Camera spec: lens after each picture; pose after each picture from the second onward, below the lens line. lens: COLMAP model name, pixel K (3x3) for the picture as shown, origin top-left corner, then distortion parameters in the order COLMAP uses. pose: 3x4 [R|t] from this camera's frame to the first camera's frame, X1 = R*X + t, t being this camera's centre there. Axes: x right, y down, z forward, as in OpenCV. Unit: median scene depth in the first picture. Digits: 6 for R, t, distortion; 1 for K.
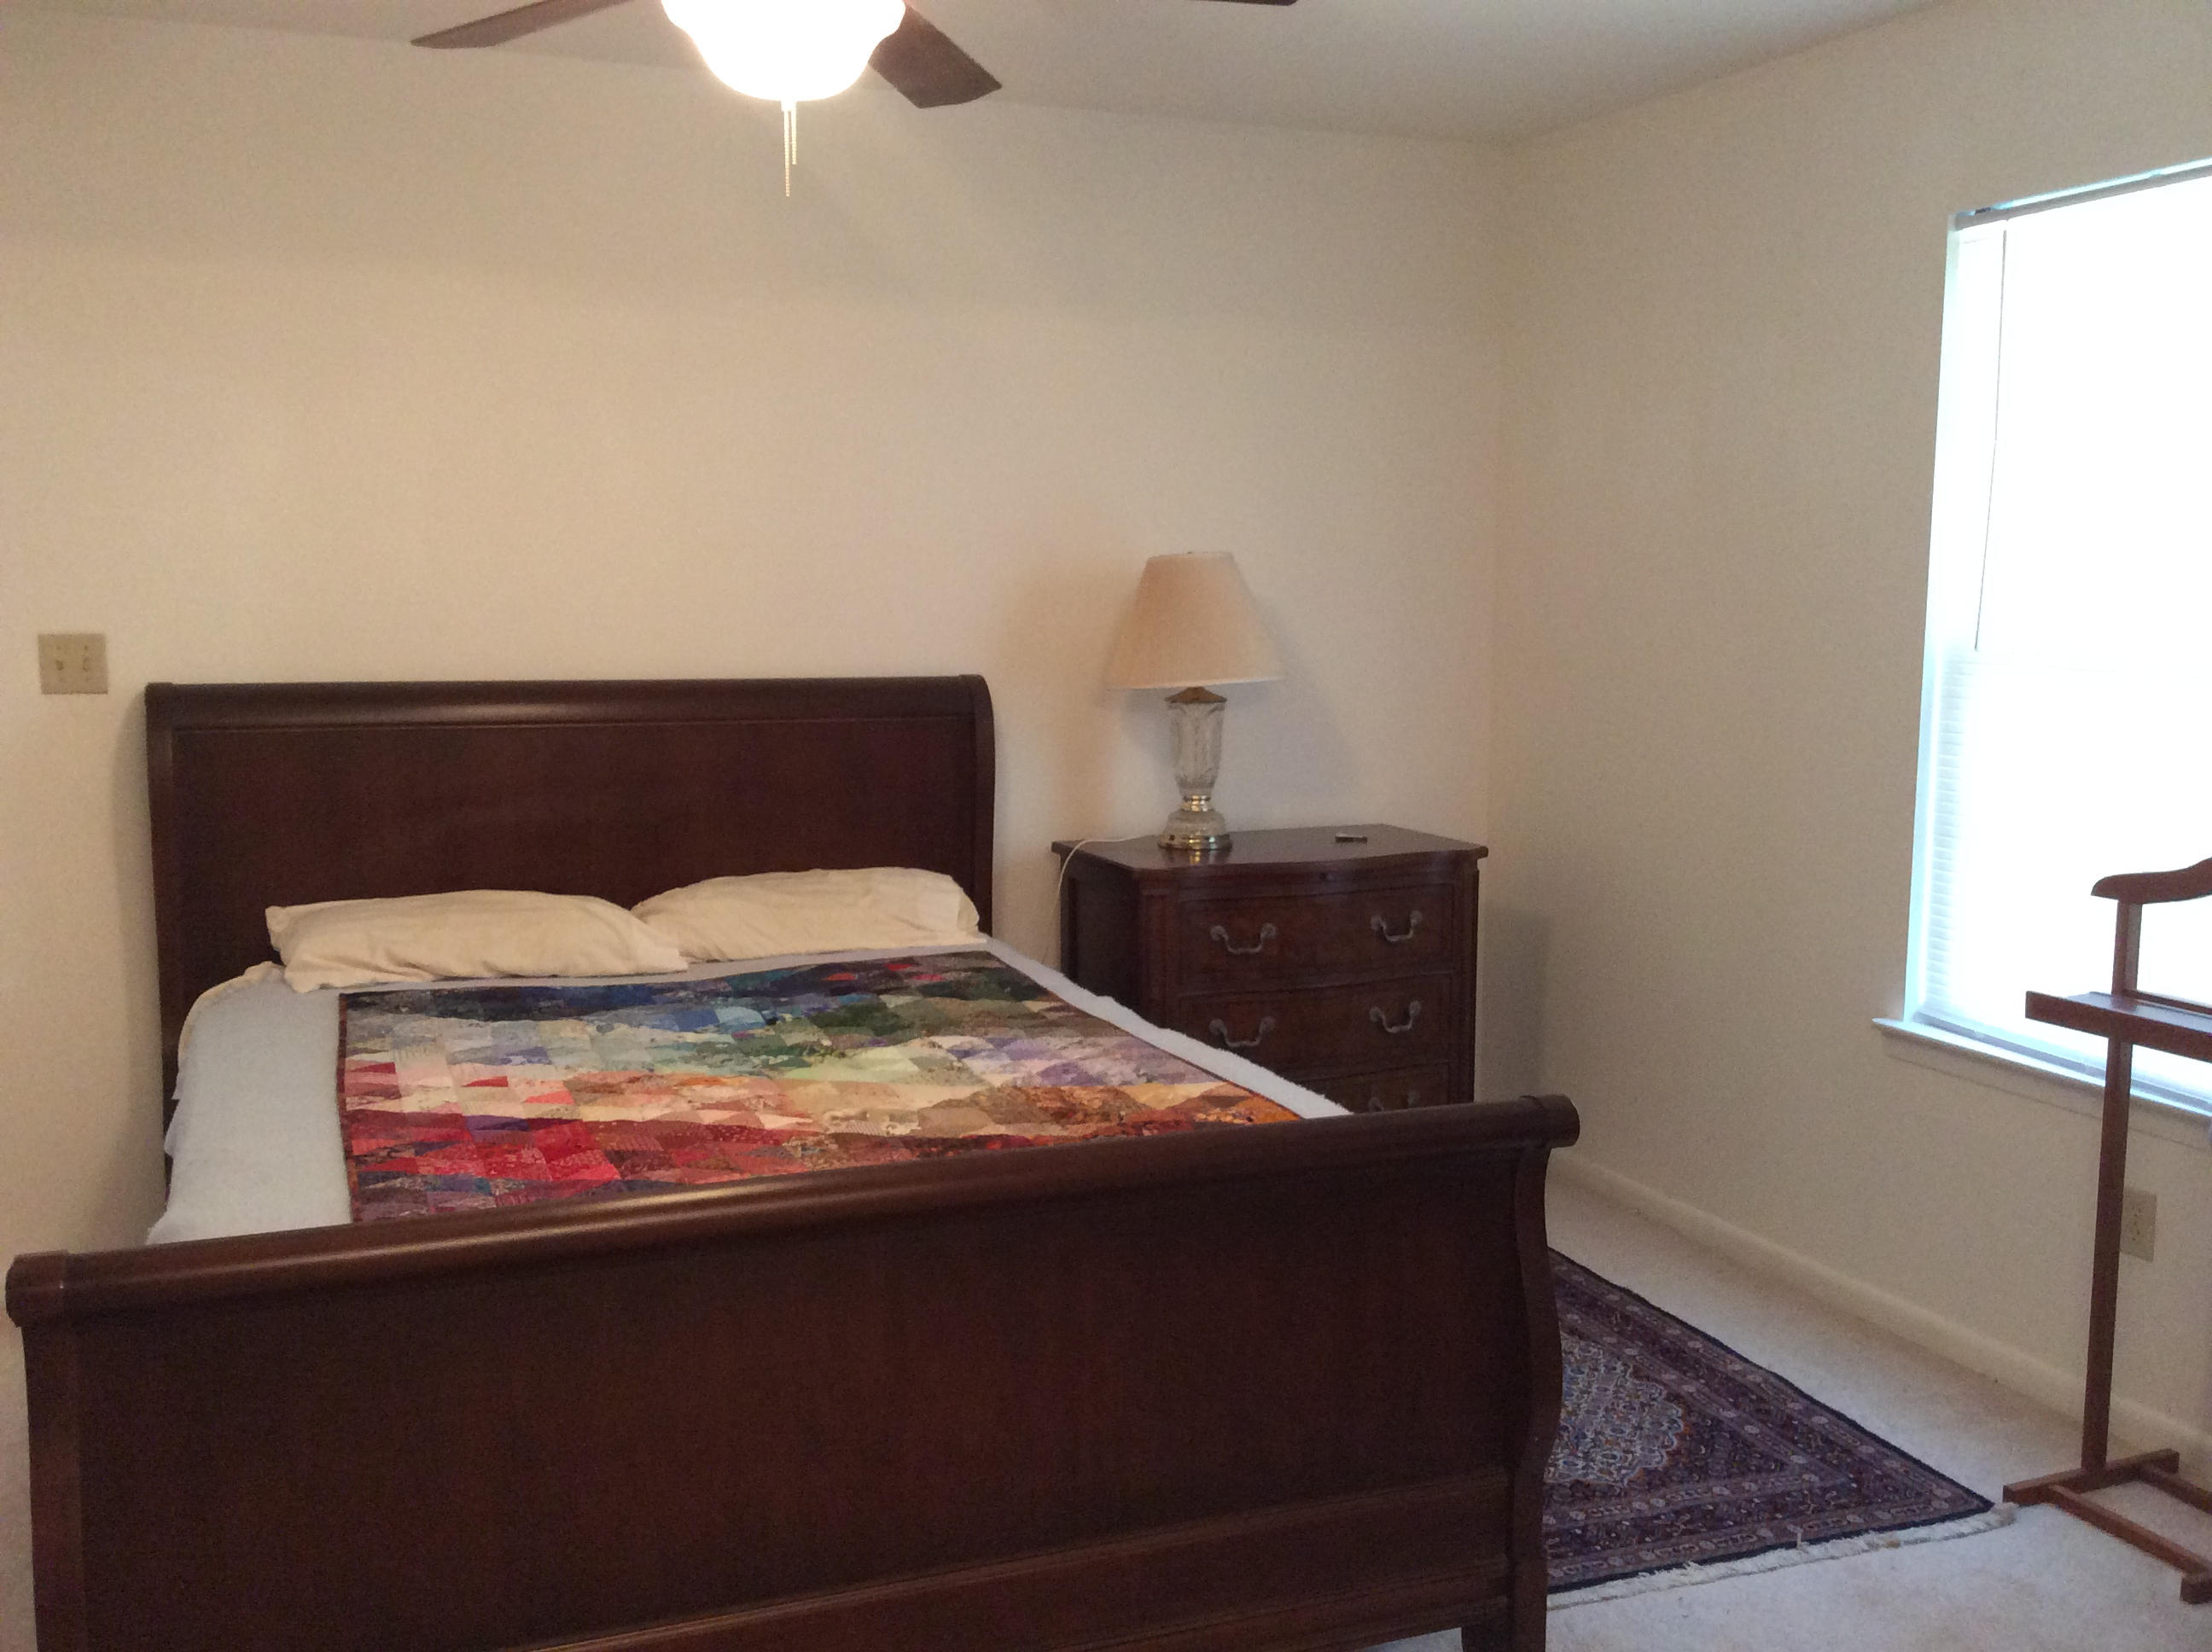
lens RADIAL K [[2036.9, 0, 1086.2], [0, 2036.9, 825.0], [0, 0, 1]] dist [0.054320, 0.000000]
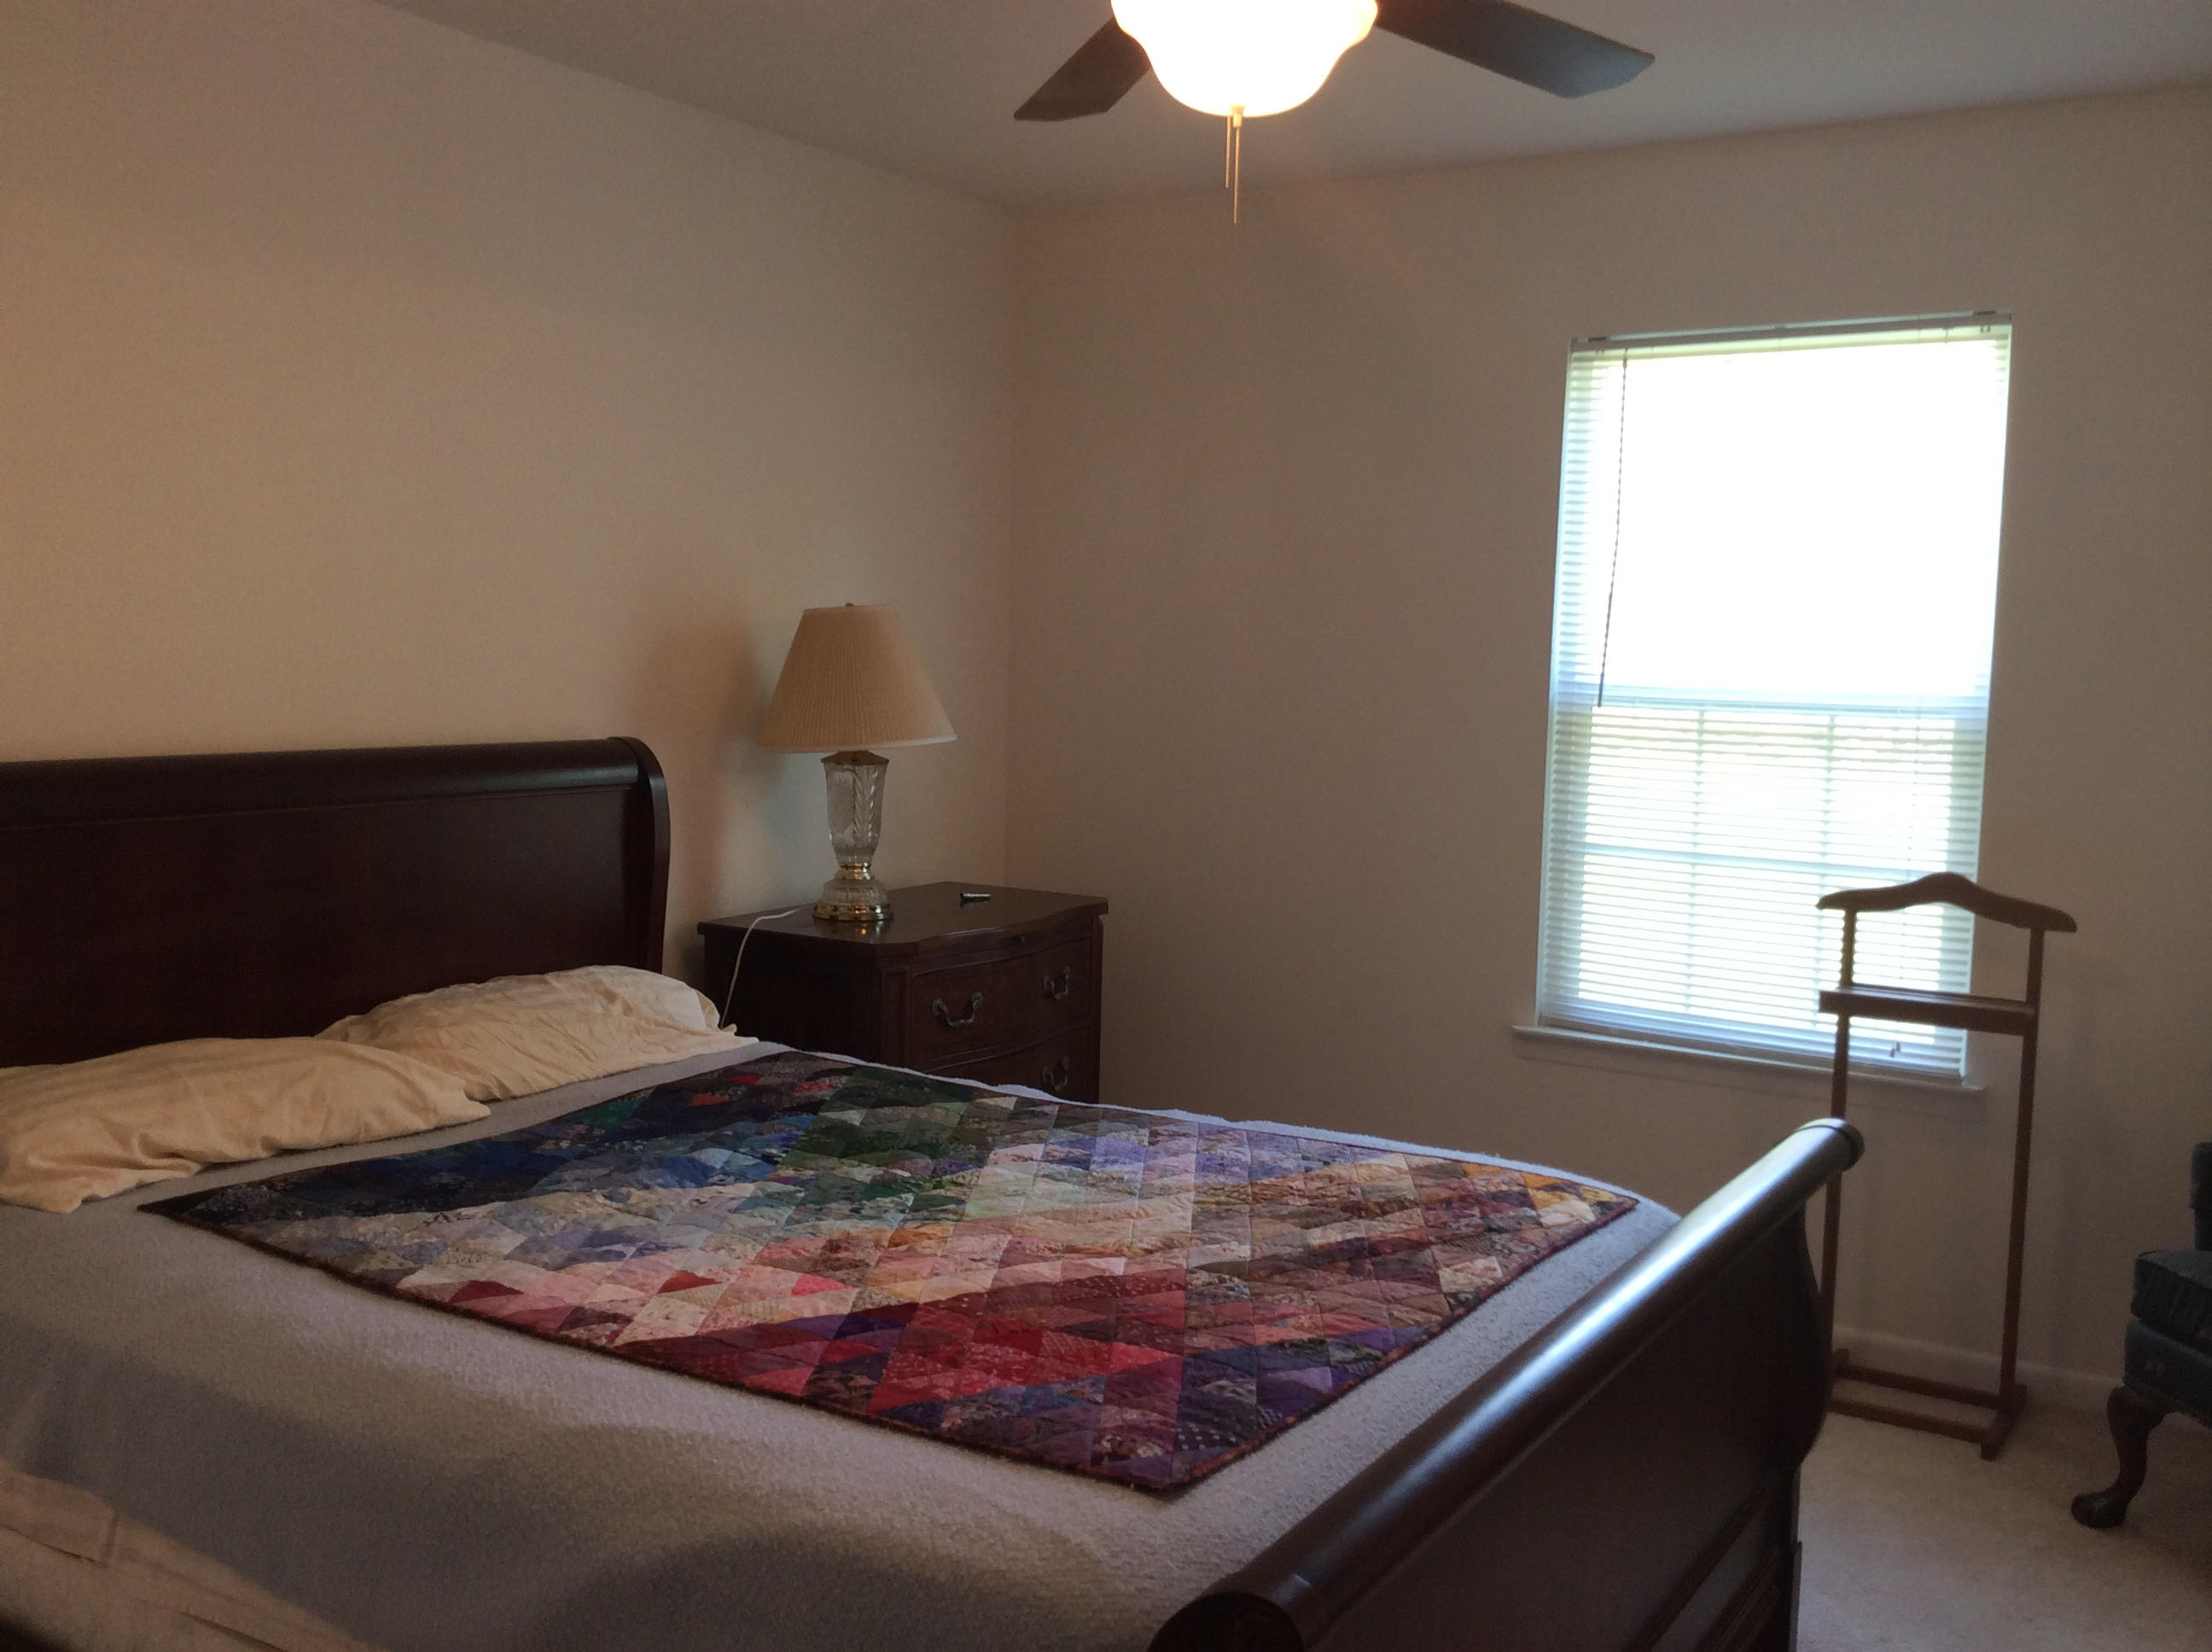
lens RADIAL K [[2036.9, 0, 1112.2], [0, 2036.9, 828.9], [0, 0, 1]] dist [0.054320, 0.000000]
pose [[0.808339, -0.041174, 0.587276, -0.489139], [0.049481, 0.998773, 0.001918, -0.031806], [-0.586634, 0.027508, 0.809385, 0.215299]]
